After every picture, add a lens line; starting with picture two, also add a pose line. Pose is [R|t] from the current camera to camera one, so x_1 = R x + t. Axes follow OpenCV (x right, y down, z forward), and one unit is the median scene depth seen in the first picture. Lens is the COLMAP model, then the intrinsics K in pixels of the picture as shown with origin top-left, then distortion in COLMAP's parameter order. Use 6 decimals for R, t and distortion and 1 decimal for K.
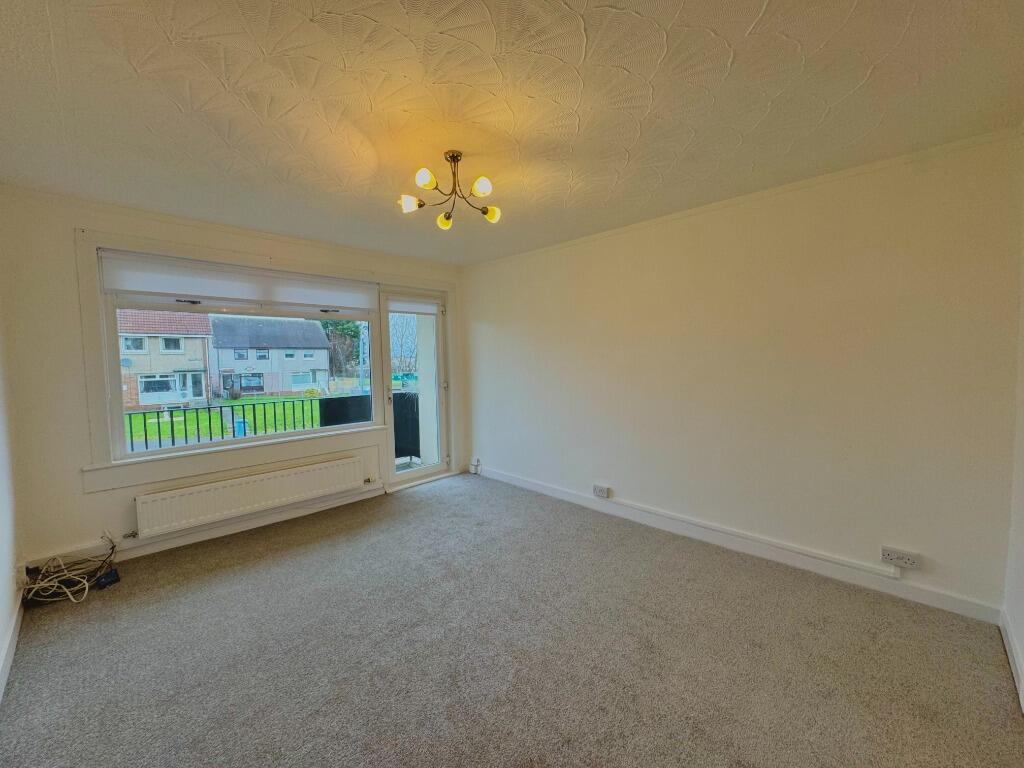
lens RADIAL K [[411.4, 0, 515.1], [0, 411.4, 383.1], [0, 0, 1]] dist [-0.002042, -0.000623]
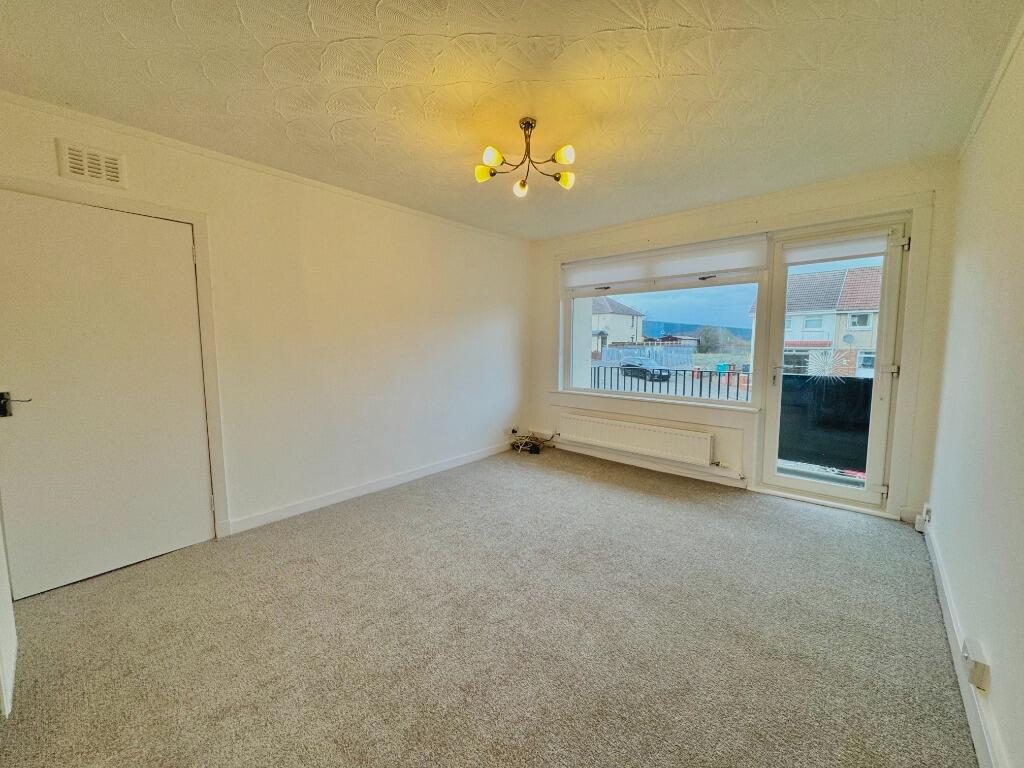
lens RADIAL K [[411.4, 0, 518.1], [0, 411.4, 385.2], [0, 0, 1]] dist [-0.002042, -0.000623]
pose [[0.050022, 0.119209, -0.991608, 0.460655], [-0.060326, 0.991399, 0.116141, -0.010264], [0.996925, 0.054010, 0.056784, 0.473259]]
